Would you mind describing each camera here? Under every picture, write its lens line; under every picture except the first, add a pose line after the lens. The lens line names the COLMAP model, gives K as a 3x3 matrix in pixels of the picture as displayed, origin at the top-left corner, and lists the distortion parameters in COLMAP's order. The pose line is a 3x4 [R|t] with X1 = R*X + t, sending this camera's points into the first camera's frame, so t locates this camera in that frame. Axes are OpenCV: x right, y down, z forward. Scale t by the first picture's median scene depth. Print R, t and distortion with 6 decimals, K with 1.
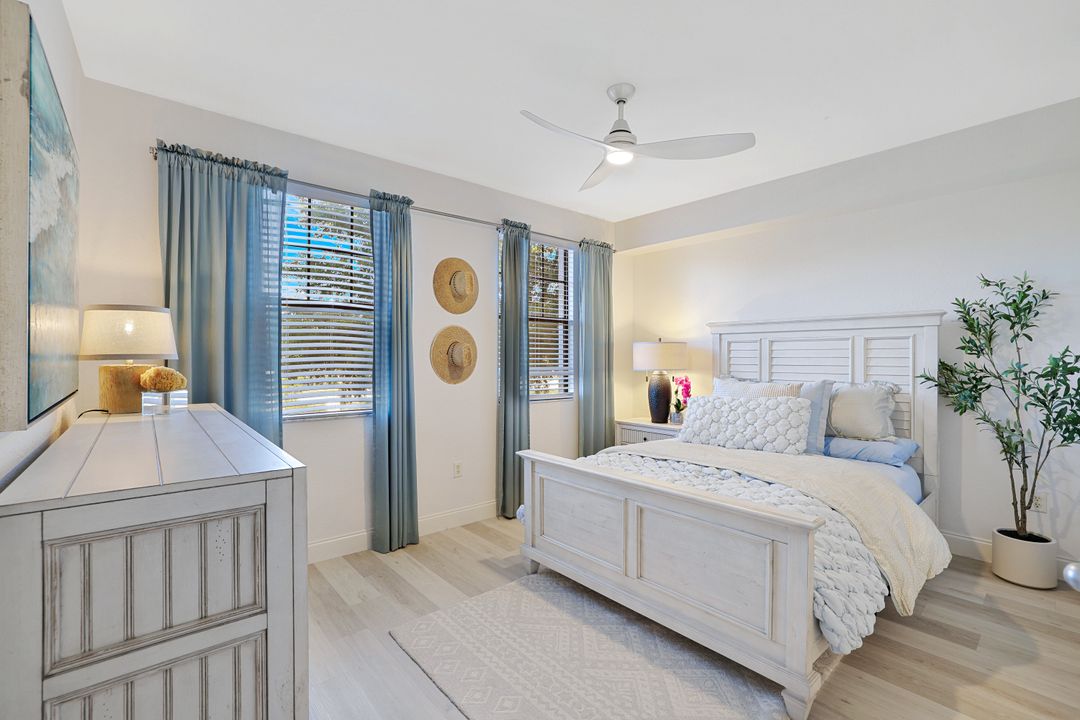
lens RADIAL K [[469.6, 0, 539.3], [0, 469.6, 357.2], [0, 0, 1]] dist [-0.009140, 0.000587]
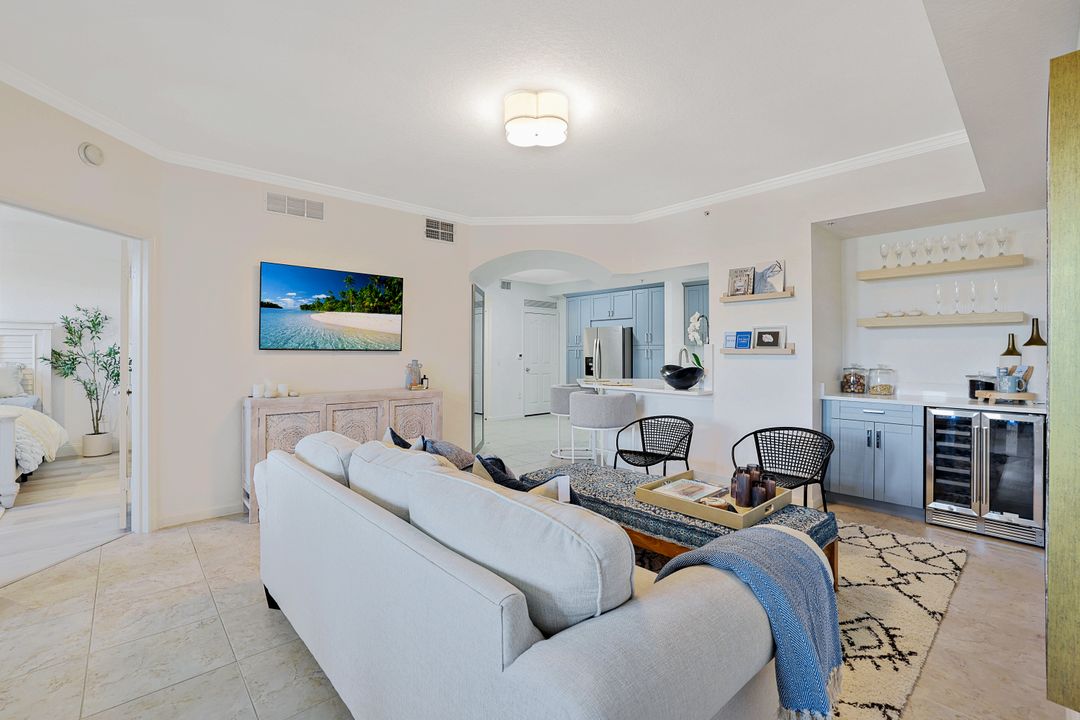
lens RADIAL K [[469.6, 0, 535.6], [0, 469.6, 356.7], [0, 0, 1]] dist [-0.009140, 0.000587]
pose [[-0.003775, -0.005957, 0.999975, -0.992222], [-0.003501, 0.999976, 0.005944, 0.020534], [-0.999987, -0.003478, -0.003796, -0.900728]]
